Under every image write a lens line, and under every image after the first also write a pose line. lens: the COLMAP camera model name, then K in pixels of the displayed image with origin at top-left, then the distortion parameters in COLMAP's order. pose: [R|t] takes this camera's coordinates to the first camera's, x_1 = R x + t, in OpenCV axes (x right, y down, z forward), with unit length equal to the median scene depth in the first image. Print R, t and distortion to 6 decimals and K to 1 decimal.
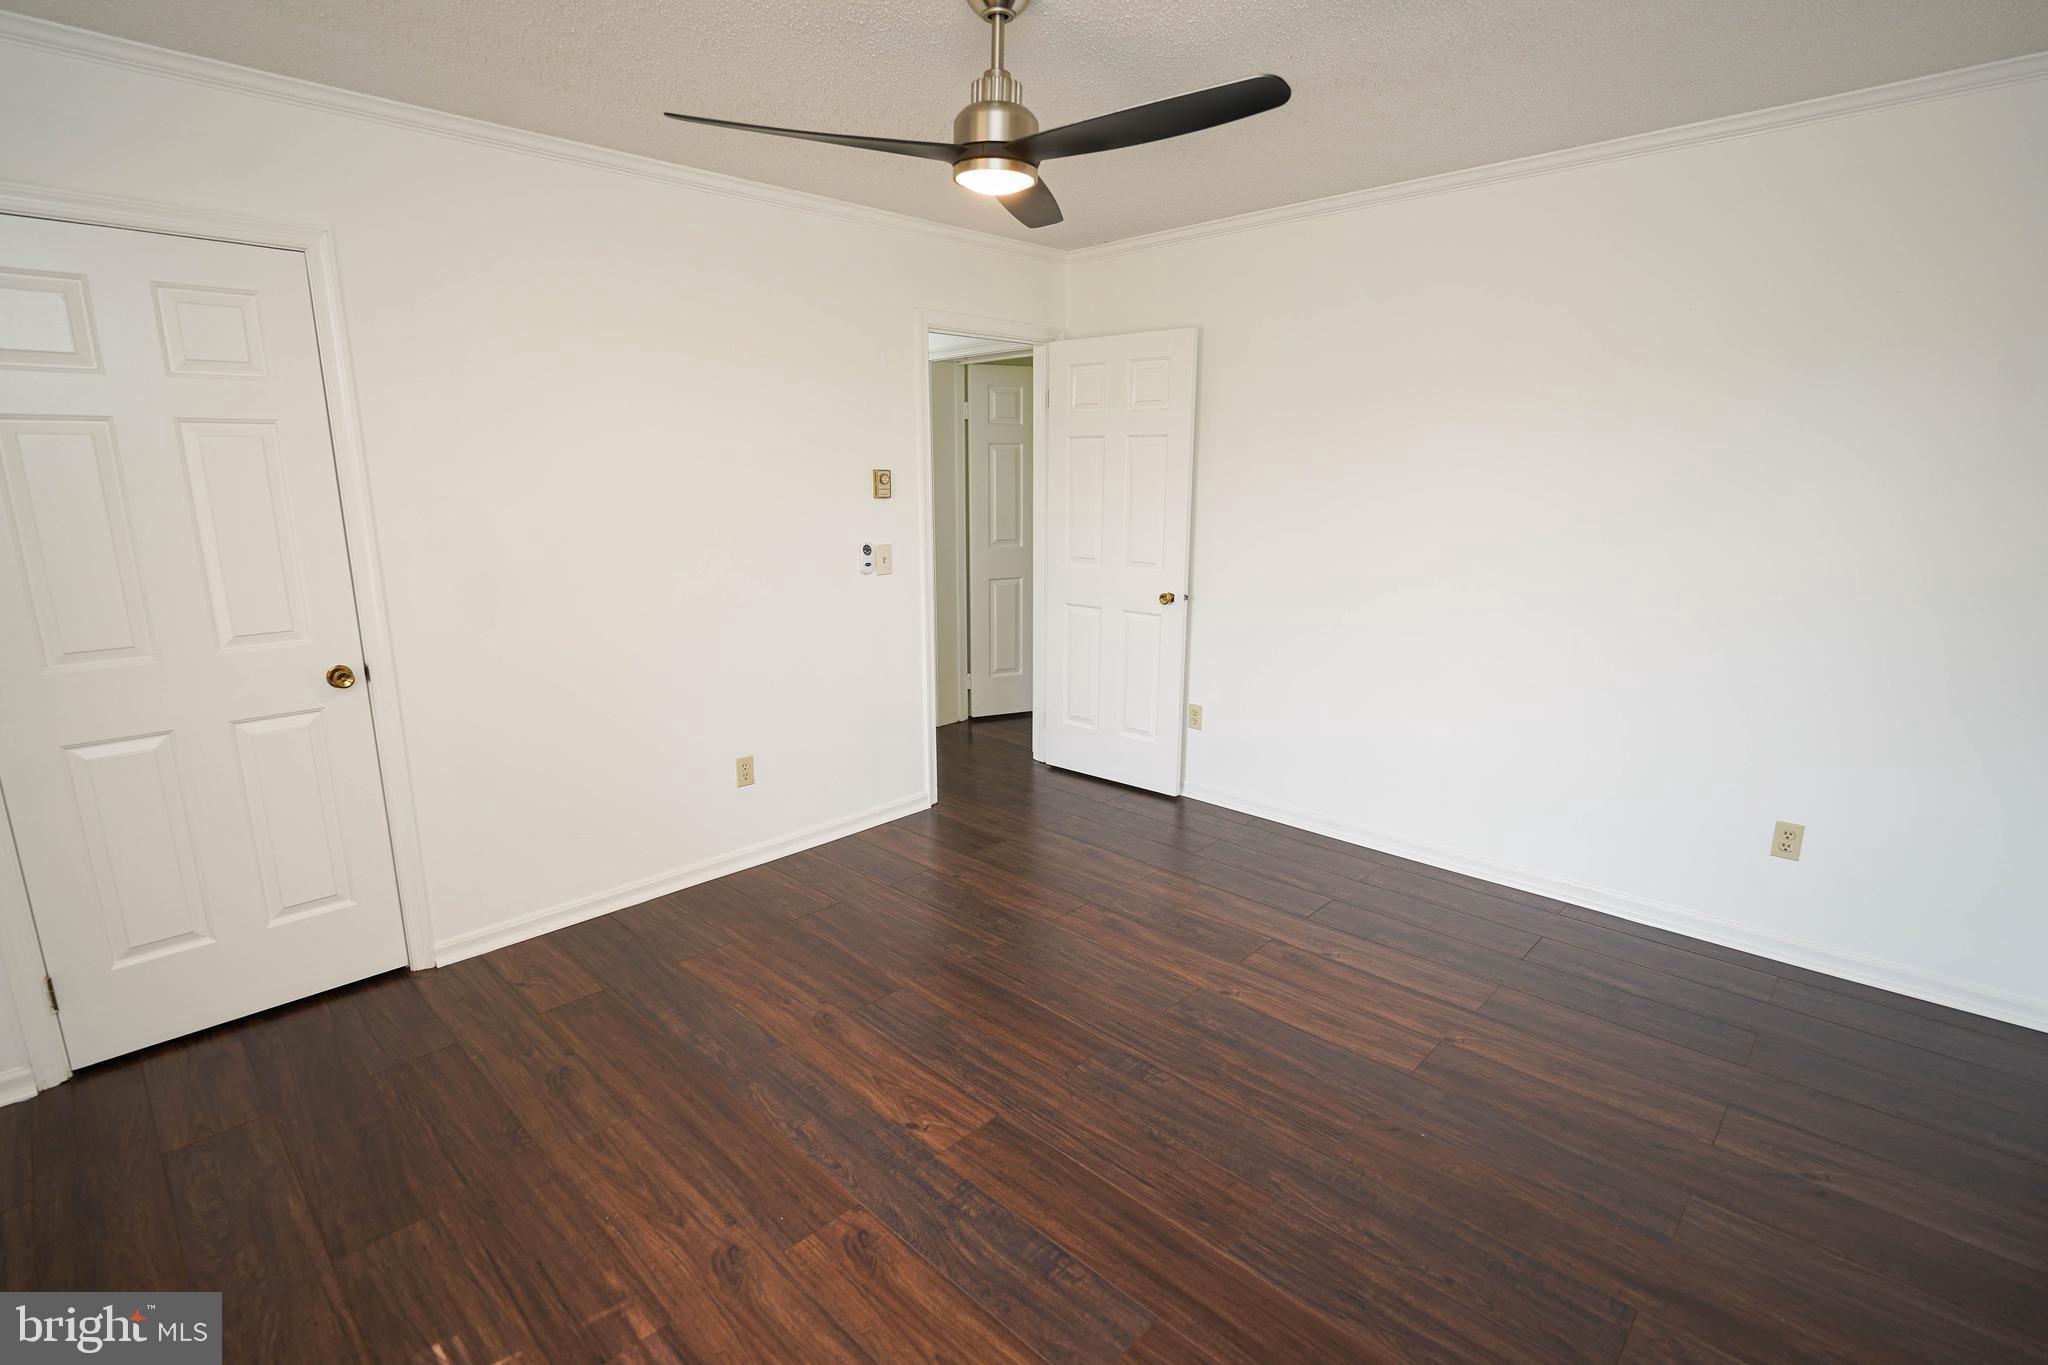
lens RADIAL K [[960.4, 0, 1001.6], [0, 960.4, 682.6], [0, 0, 1]] dist [-0.016171, -0.000295]
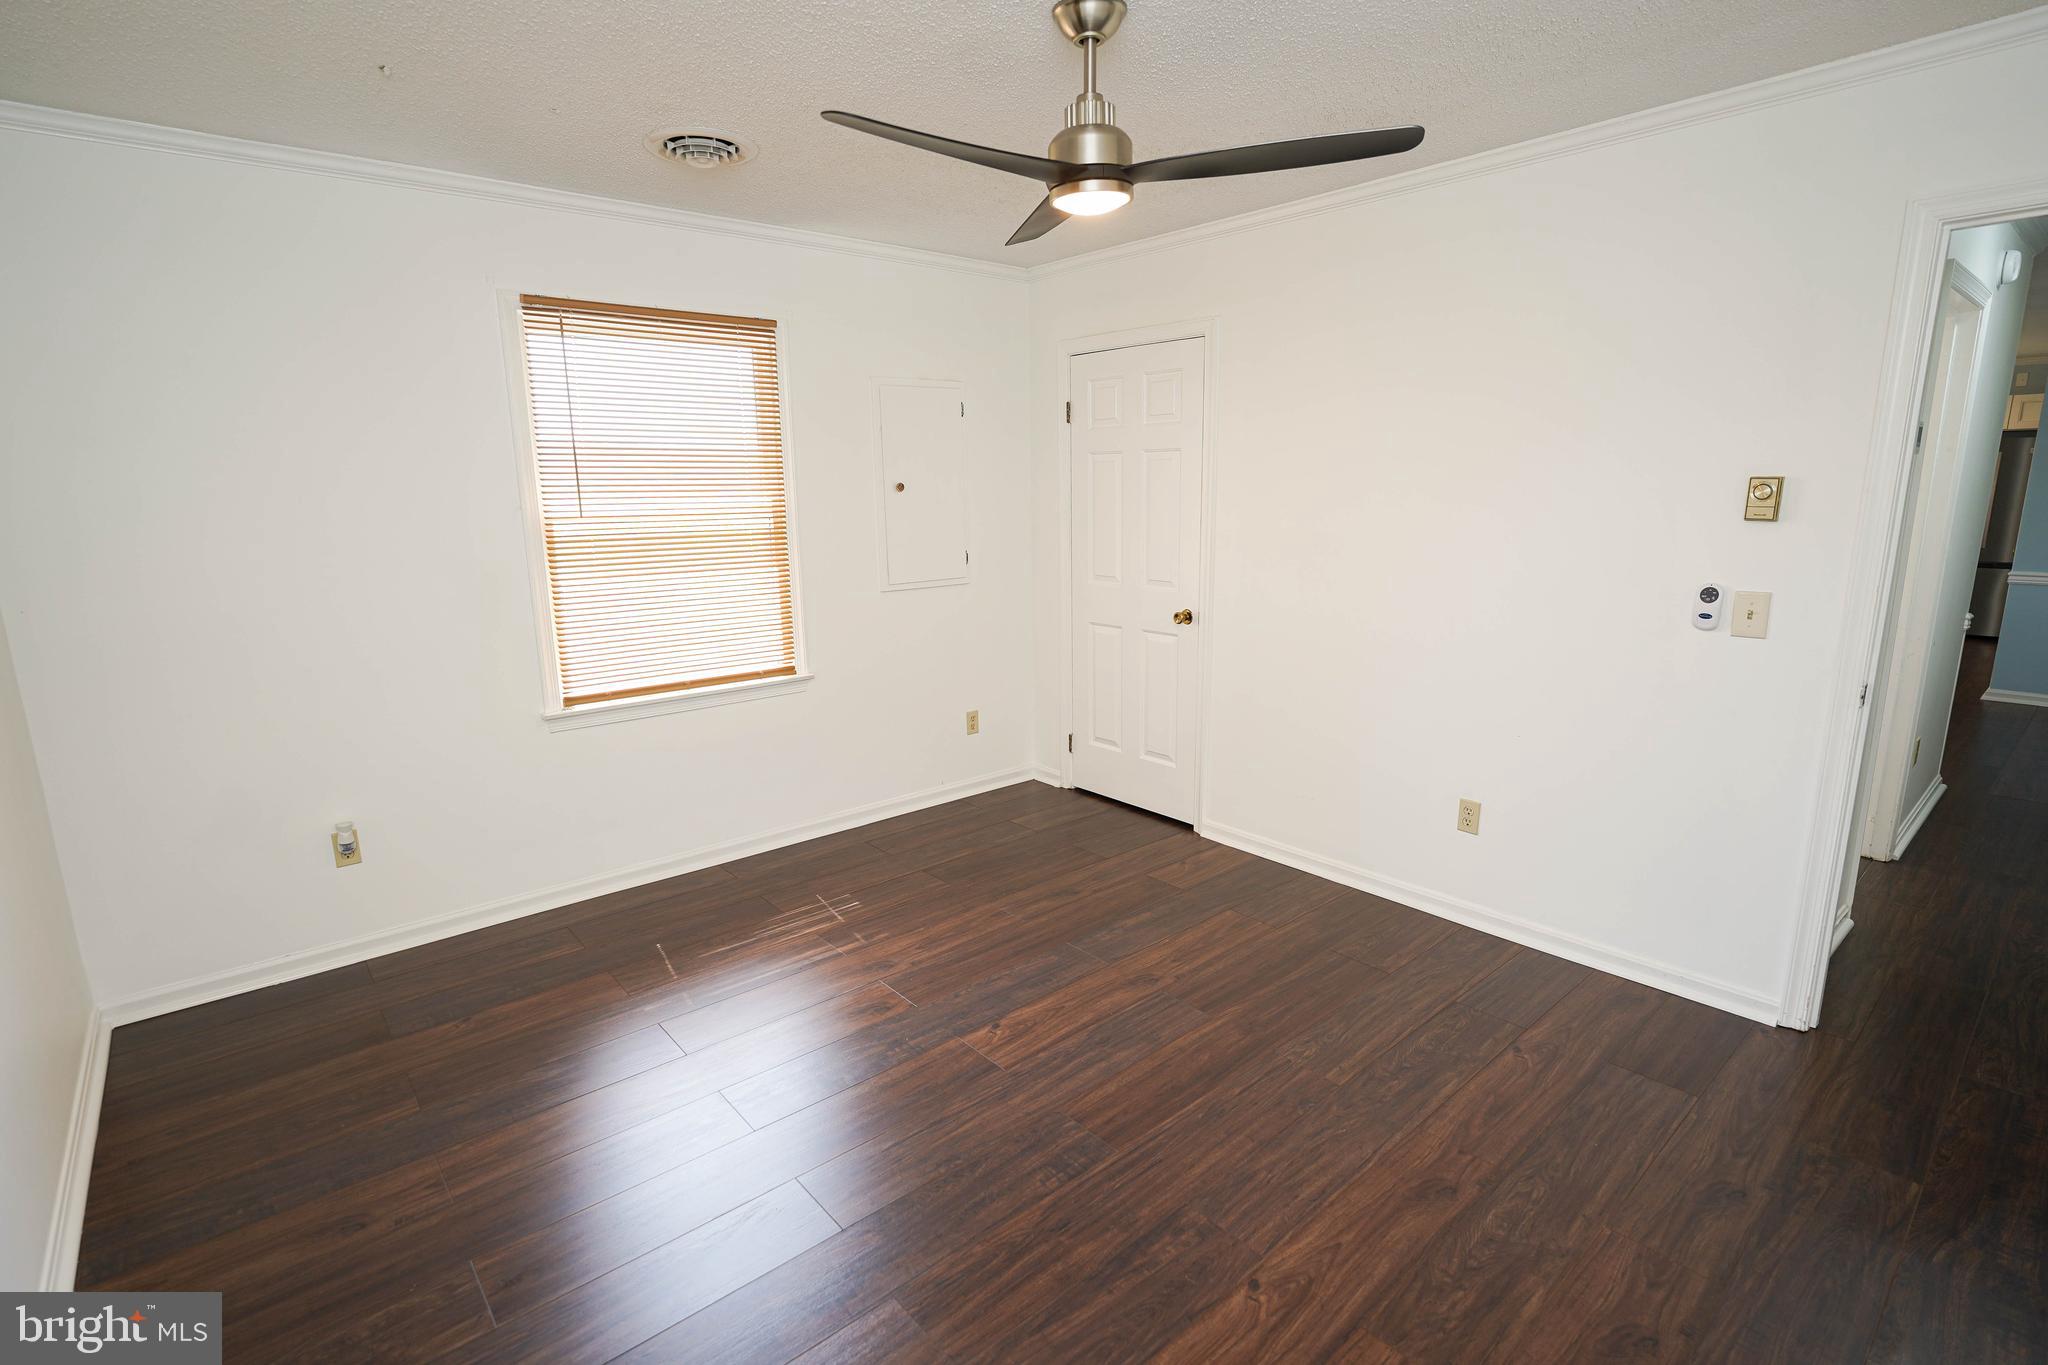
lens RADIAL K [[960.4, 0, 1001.6], [0, 960.4, 682.6], [0, 0, 1]] dist [-0.016171, -0.000295]
pose [[-0.088918, 0.208709, -0.973927, 0.880118], [-0.201880, 0.953729, 0.222812, -0.196821], [0.975366, 0.216428, -0.042669, 0.852072]]
